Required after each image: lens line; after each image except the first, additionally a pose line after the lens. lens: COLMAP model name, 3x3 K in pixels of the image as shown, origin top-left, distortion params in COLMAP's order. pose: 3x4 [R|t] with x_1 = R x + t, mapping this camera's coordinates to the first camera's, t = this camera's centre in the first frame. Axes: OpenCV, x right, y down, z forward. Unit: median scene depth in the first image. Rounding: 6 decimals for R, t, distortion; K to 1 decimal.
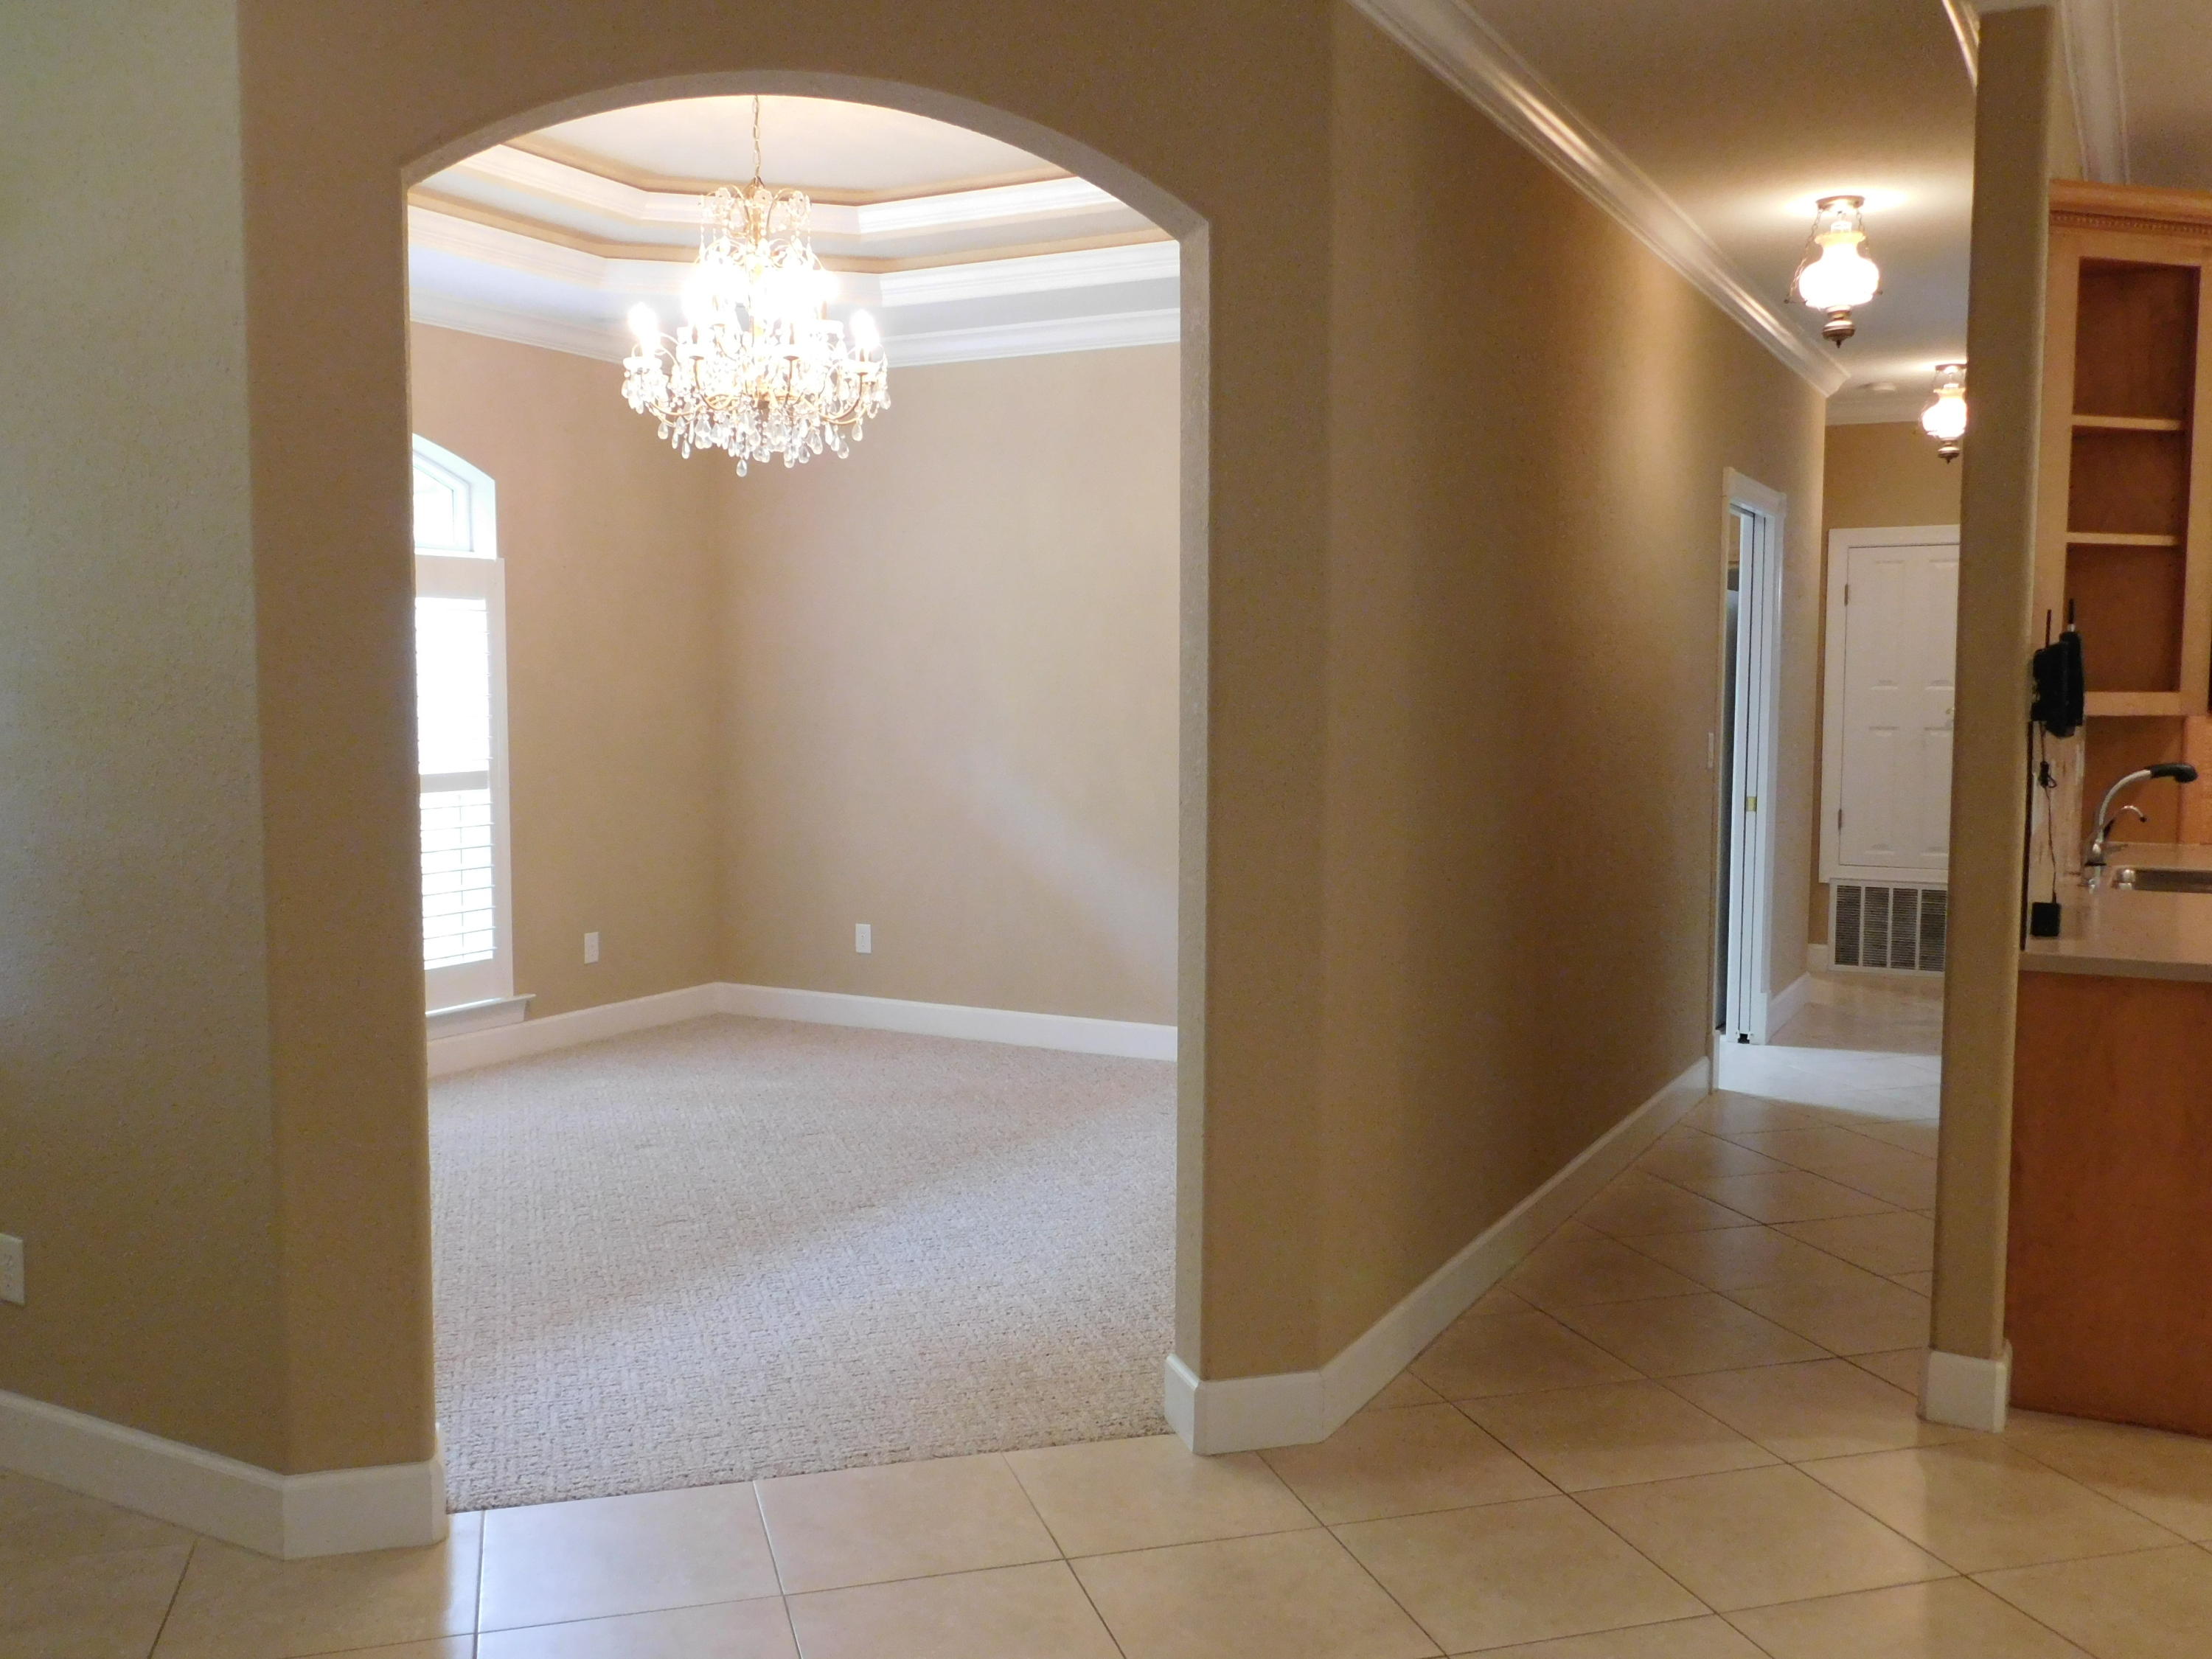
lens RADIAL K [[1940.2, 0, 1157.7], [0, 1940.2, 827.2], [0, 0, 1]] dist [-0.043840, 0.021592]
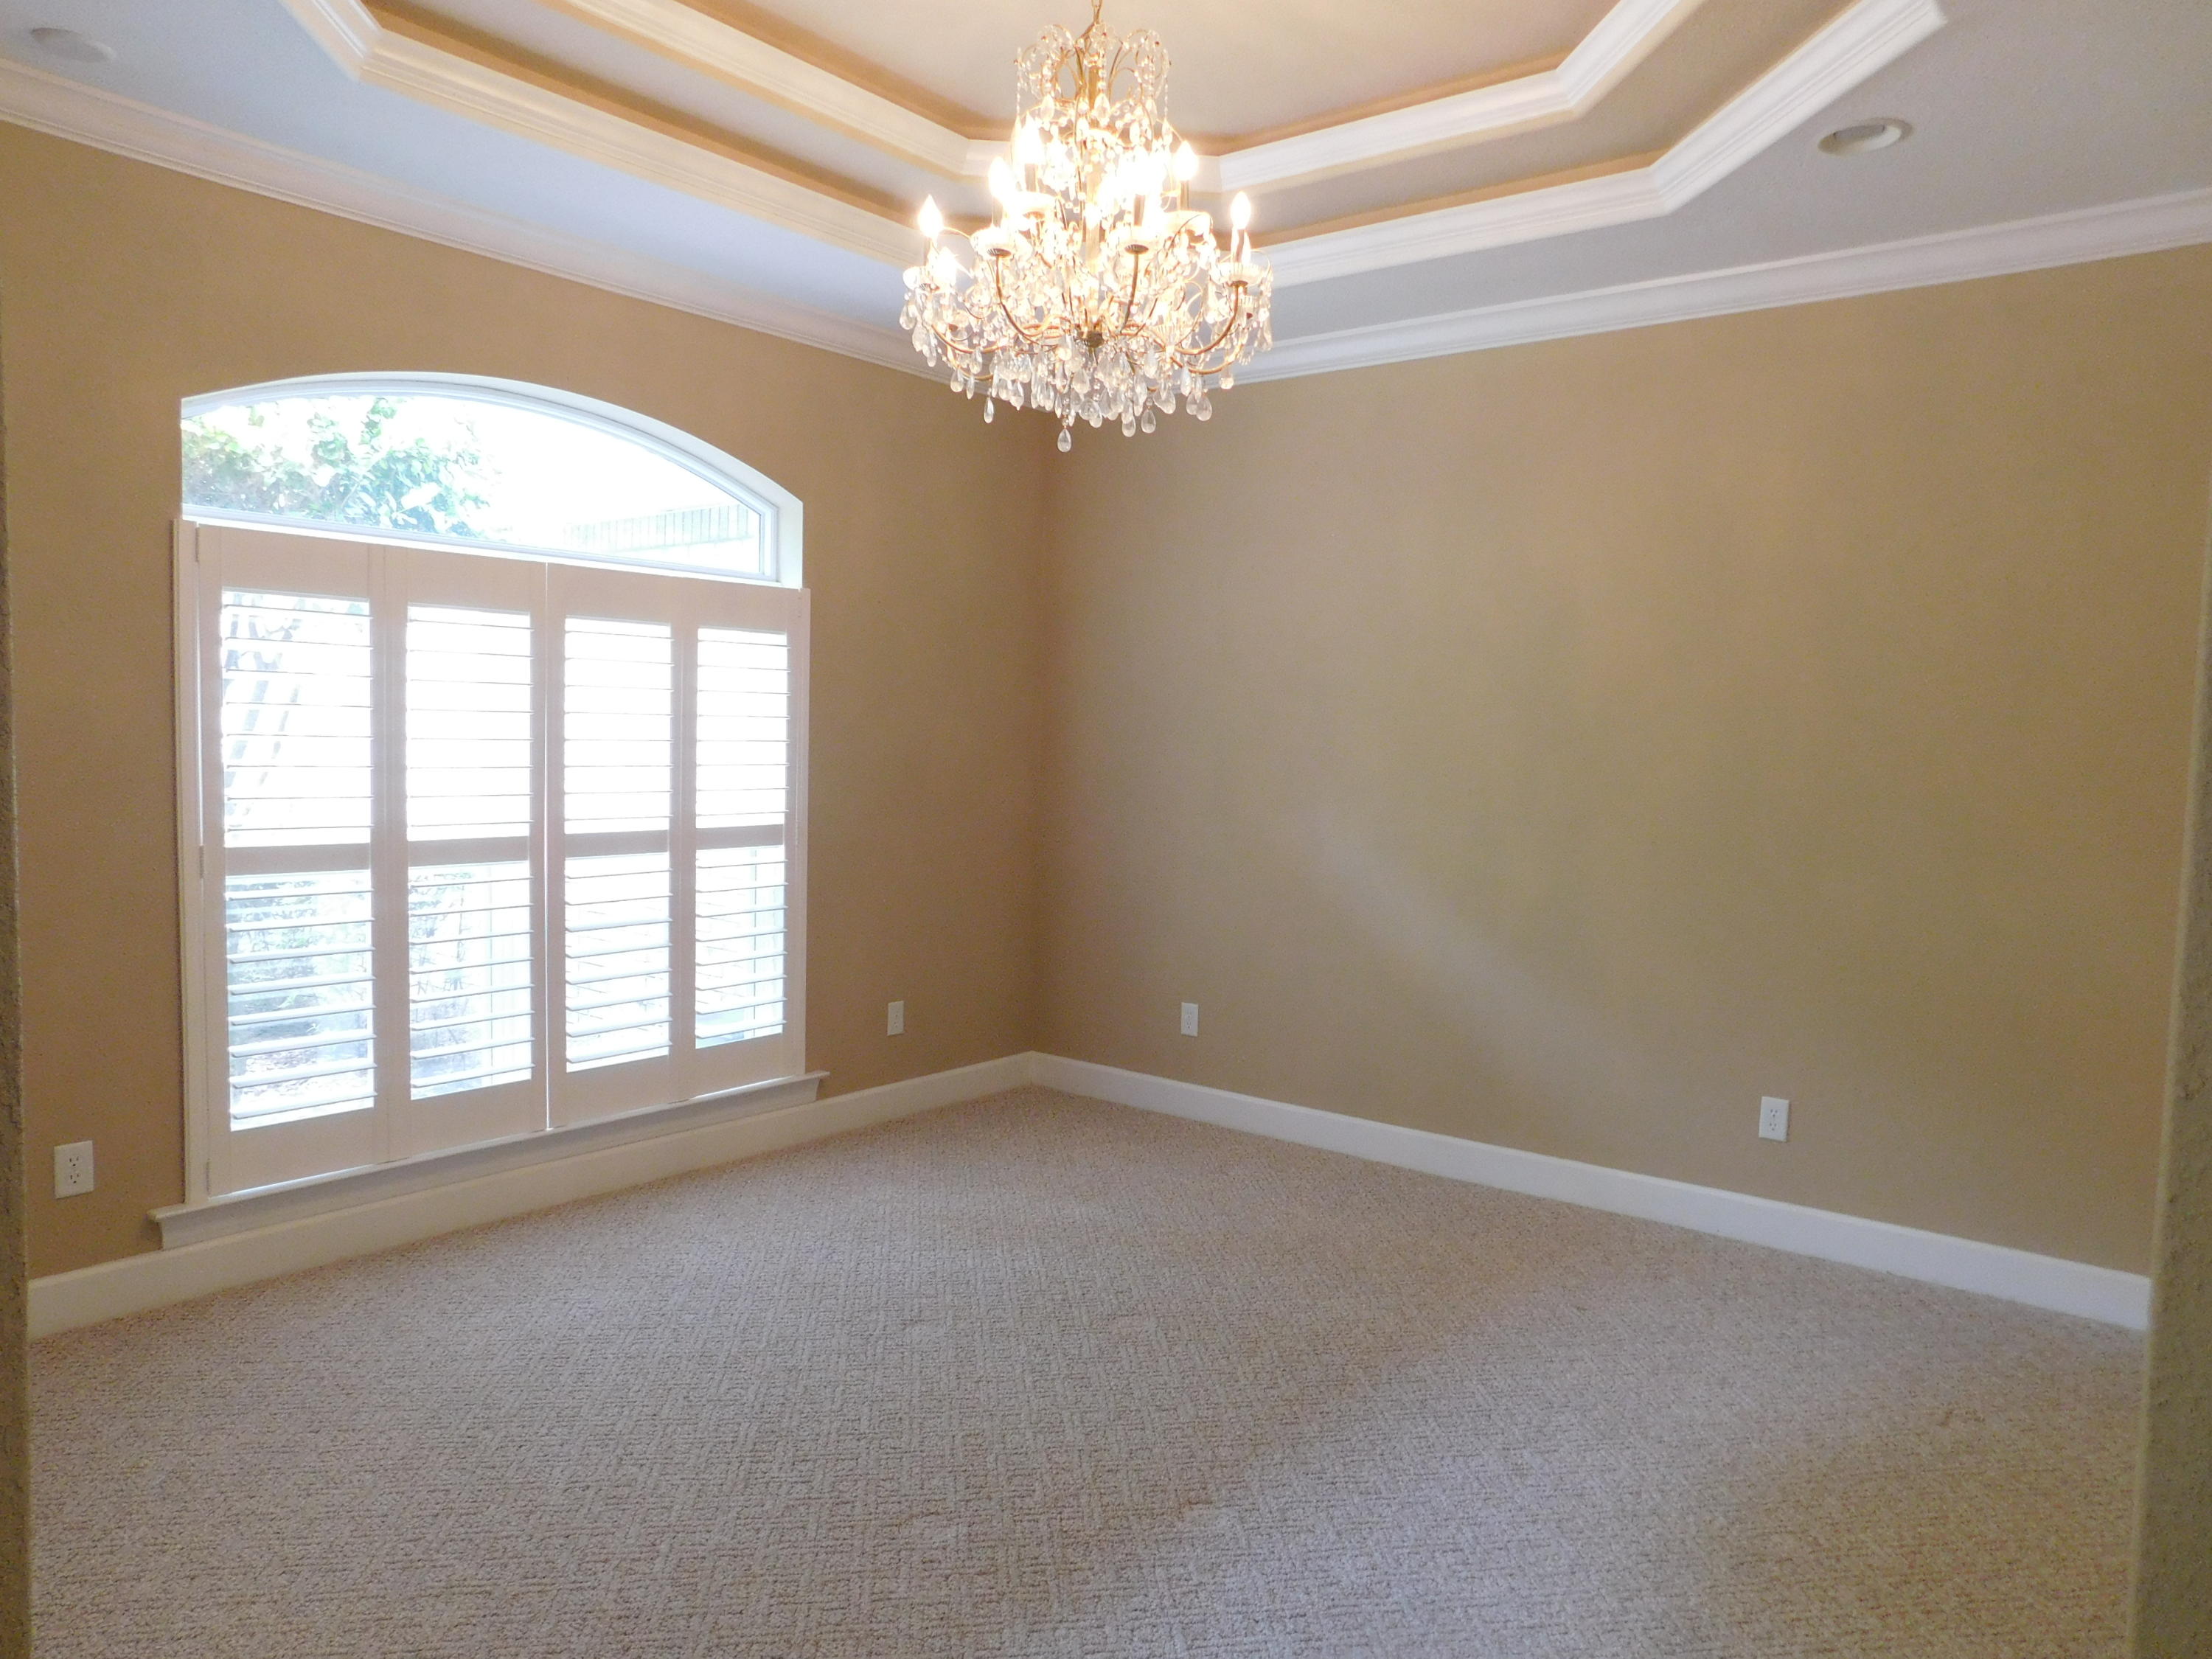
lens RADIAL K [[1465.3, 0, 1123.9], [0, 1465.3, 829.0], [0, 0, 1]] dist [-0.051241, 0.014672]
pose [[0.982663, 0.033751, -0.182302, -0.086755], [-0.036190, 0.999294, -0.010067, -0.033291], [0.181833, 0.016490, 0.983191, 0.461649]]
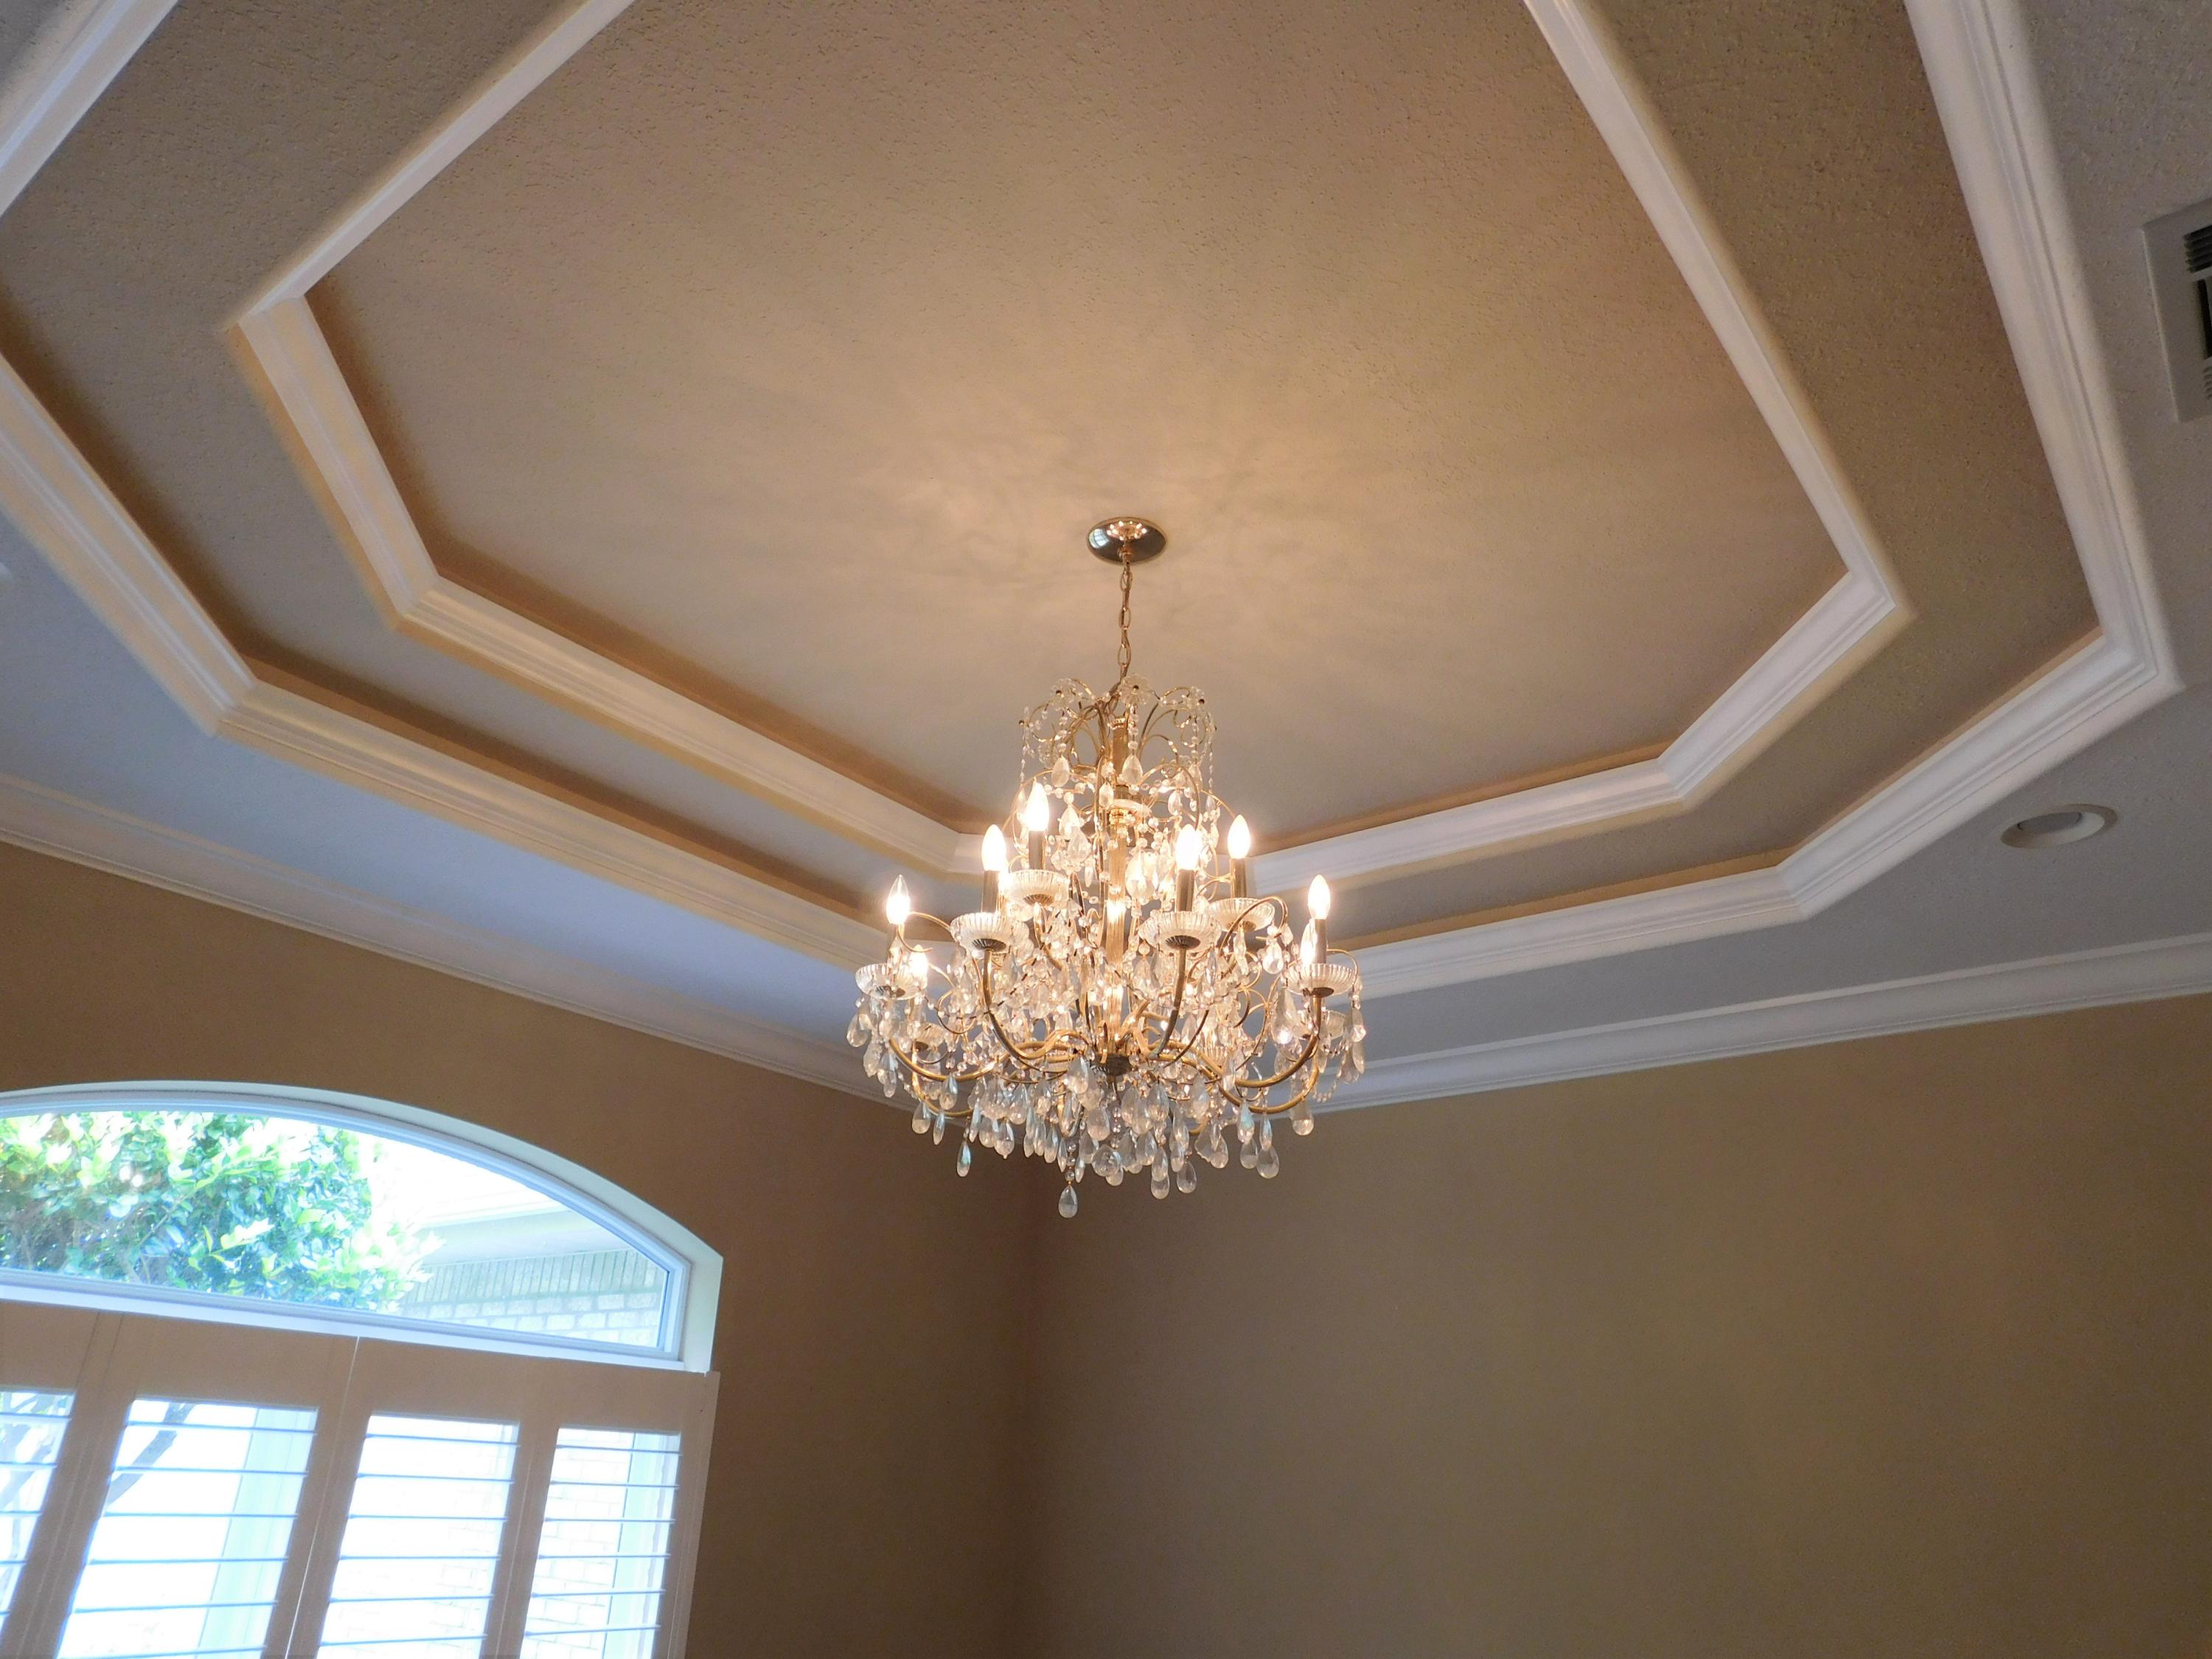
lens RADIAL K [[1525.0, 0, 1119.2], [0, 1525.0, 828.6], [0, 0, 1]] dist [-0.029245, 0.005942]
pose [[0.984065, -0.039550, -0.173352, -0.126310], [-0.046902, 0.882678, -0.467631, -0.082876], [0.171509, 0.468310, 0.866758, 0.599430]]
